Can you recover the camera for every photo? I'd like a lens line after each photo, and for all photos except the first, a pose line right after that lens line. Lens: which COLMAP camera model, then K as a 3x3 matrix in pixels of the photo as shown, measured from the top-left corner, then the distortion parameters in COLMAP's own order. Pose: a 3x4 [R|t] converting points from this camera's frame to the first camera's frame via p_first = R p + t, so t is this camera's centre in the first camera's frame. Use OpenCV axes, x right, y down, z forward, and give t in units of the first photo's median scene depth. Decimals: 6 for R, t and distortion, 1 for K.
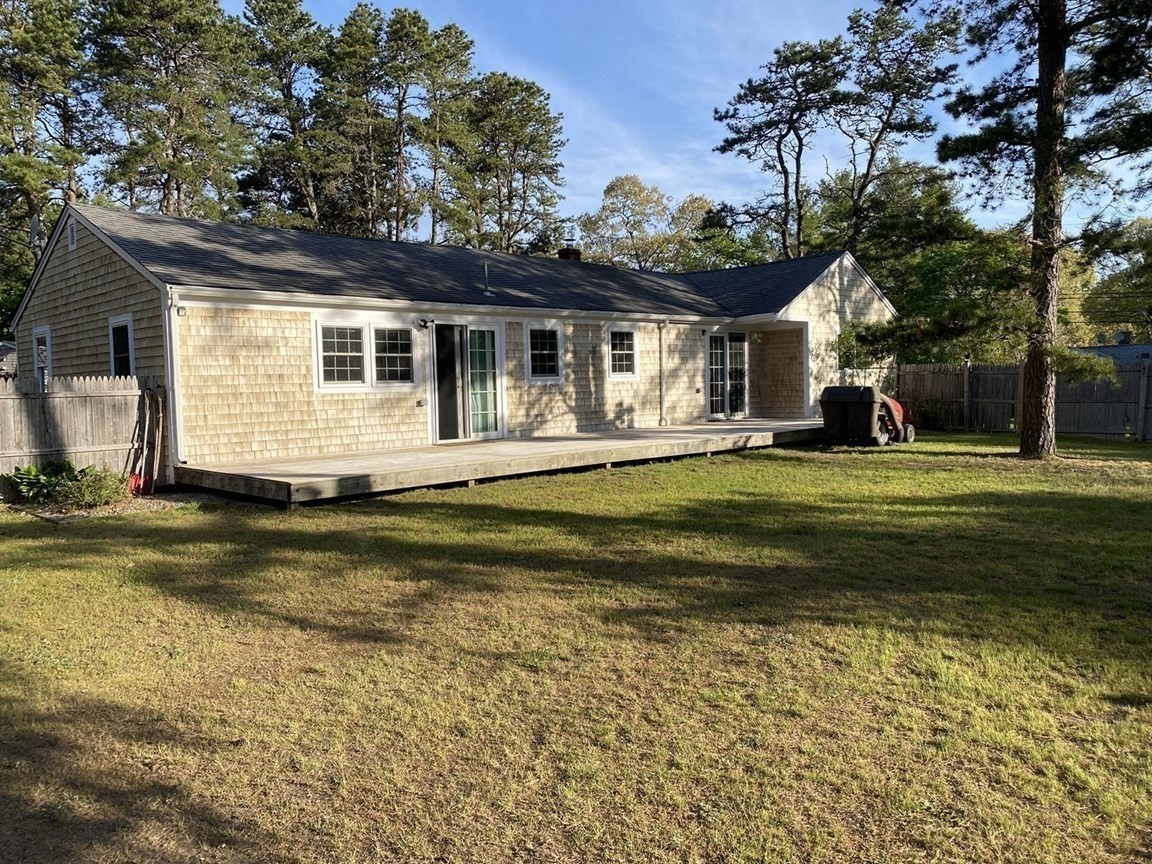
lens RADIAL K [[880.3, 0, 569.7], [0, 880.3, 424.3], [0, 0, 1]] dist [0.047507, -0.036434]
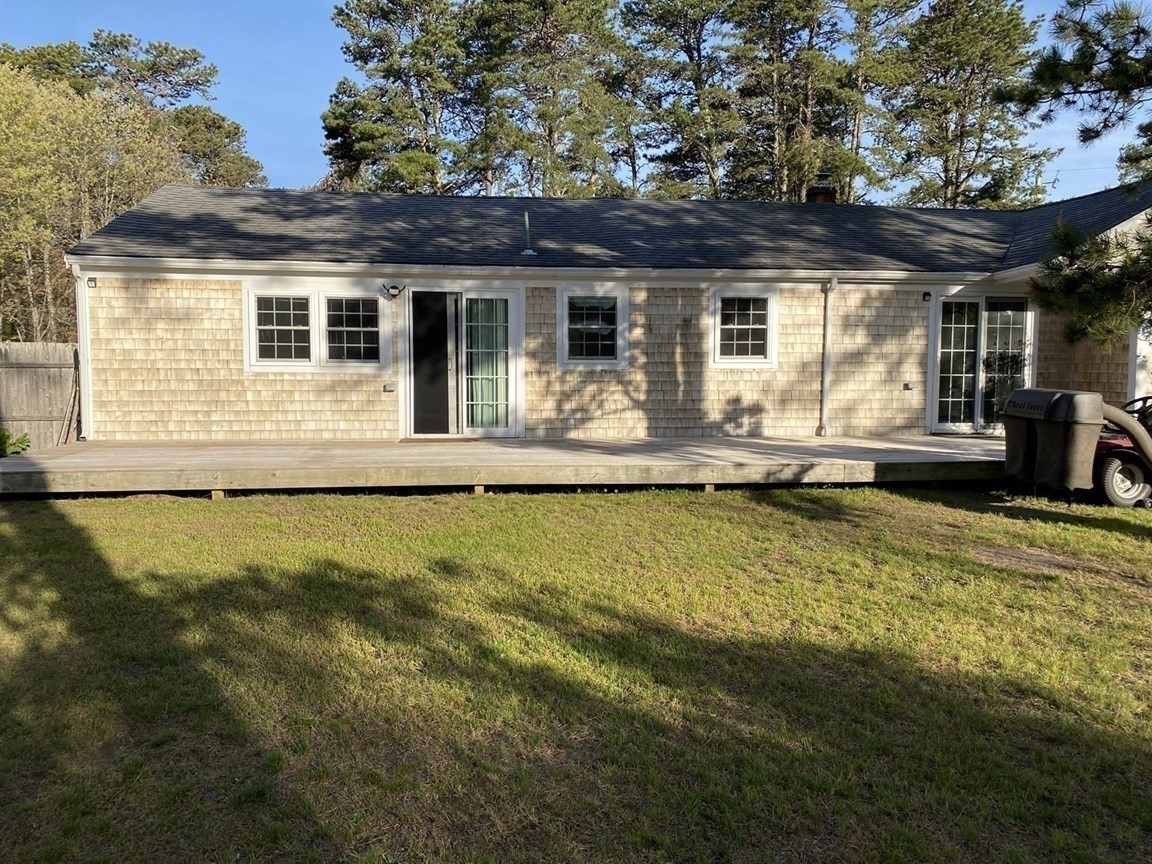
lens RADIAL K [[880.3, 0, 569.7], [0, 880.3, 424.3], [0, 0, 1]] dist [0.047507, -0.036434]
pose [[0.794971, 0.067874, -0.602838, 0.411654], [-0.052241, 0.997689, 0.043439, -0.030323], [0.604393, -0.003040, 0.796680, 0.388120]]
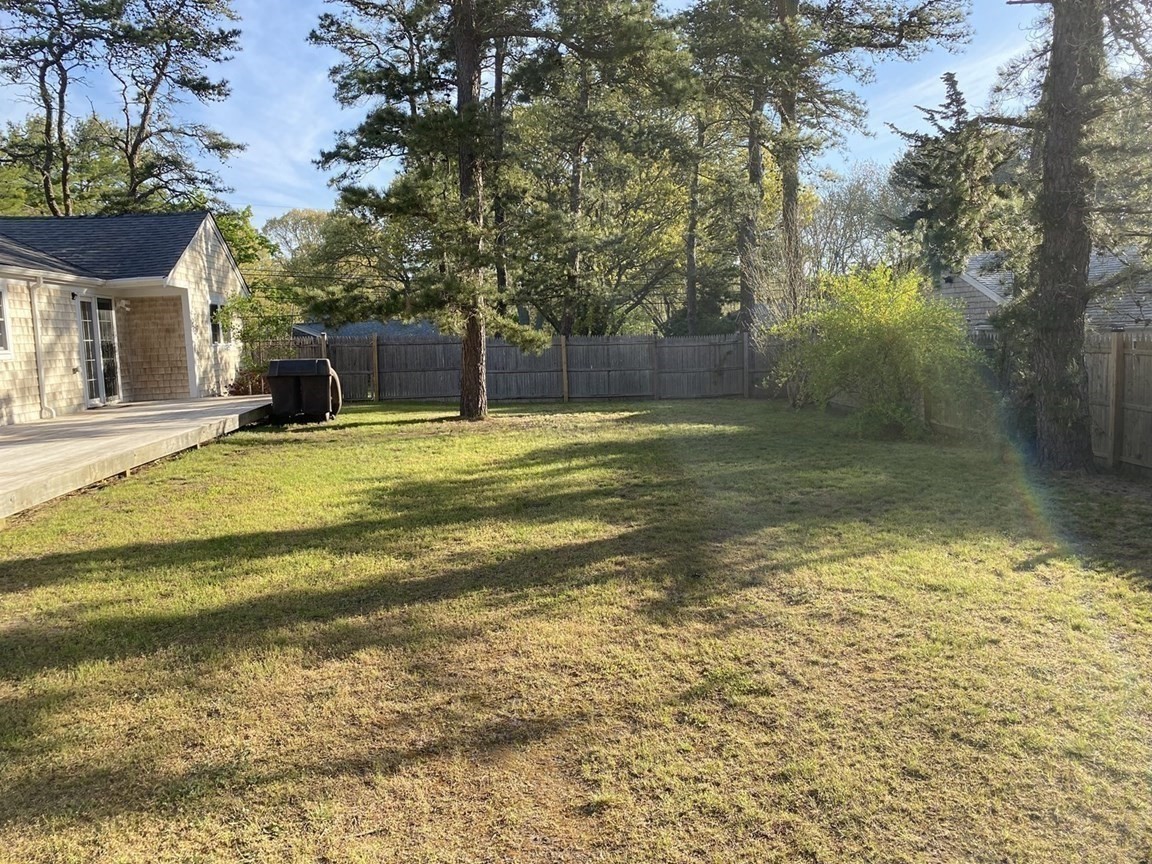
lens RADIAL K [[881.5, 0, 575.1], [0, 881.5, 417.4], [0, 0, 1]] dist [0.061607, -0.078071]
pose [[0.615077, -0.074832, 0.784908, -0.244277], [0.061964, 0.996995, 0.046495, -0.007638], [-0.786029, 0.020038, 0.617865, 0.197056]]
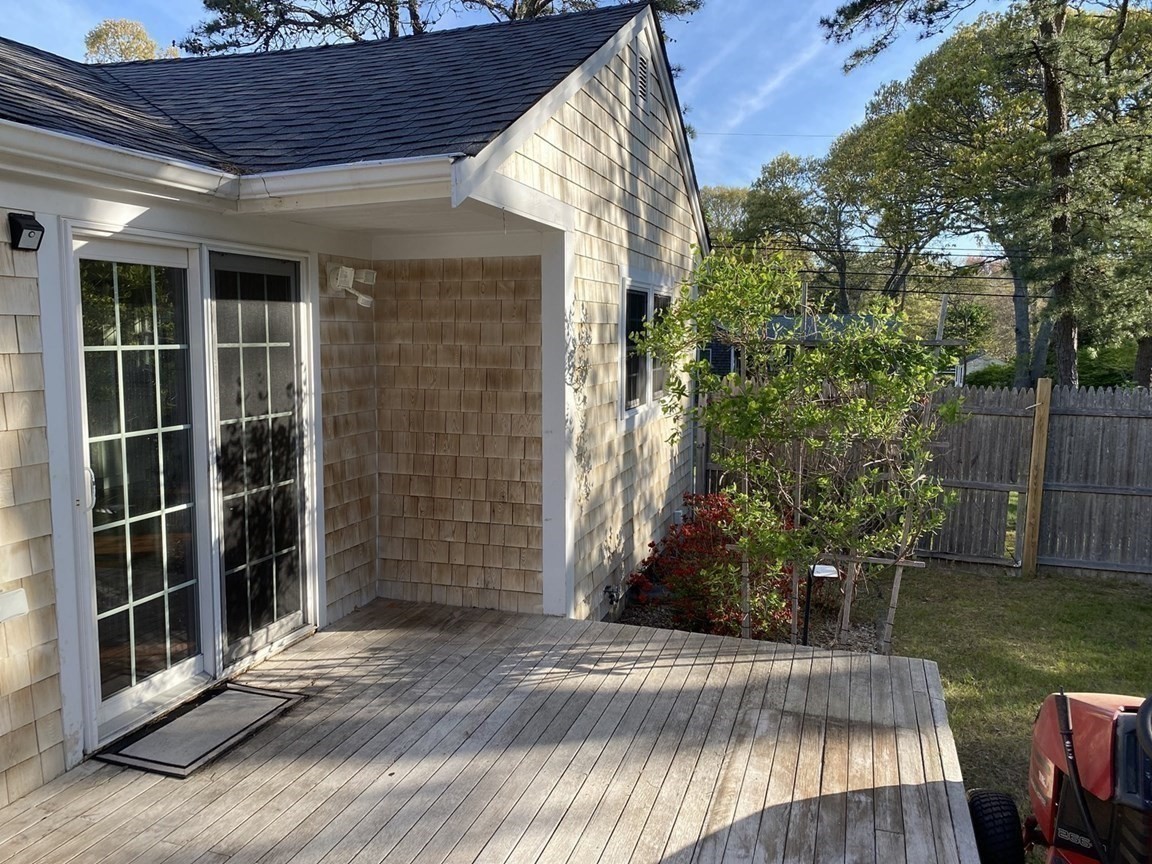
lens RADIAL K [[874.6, 0, 543.2], [0, 874.6, 423.5], [0, 0, 1]] dist [0.094239, -0.001627]
pose [[0.904548, -0.022226, 0.425791, 0.201129], [-0.001476, 0.998471, 0.055253, -0.095014], [-0.426369, -0.050607, 0.903133, 0.976799]]
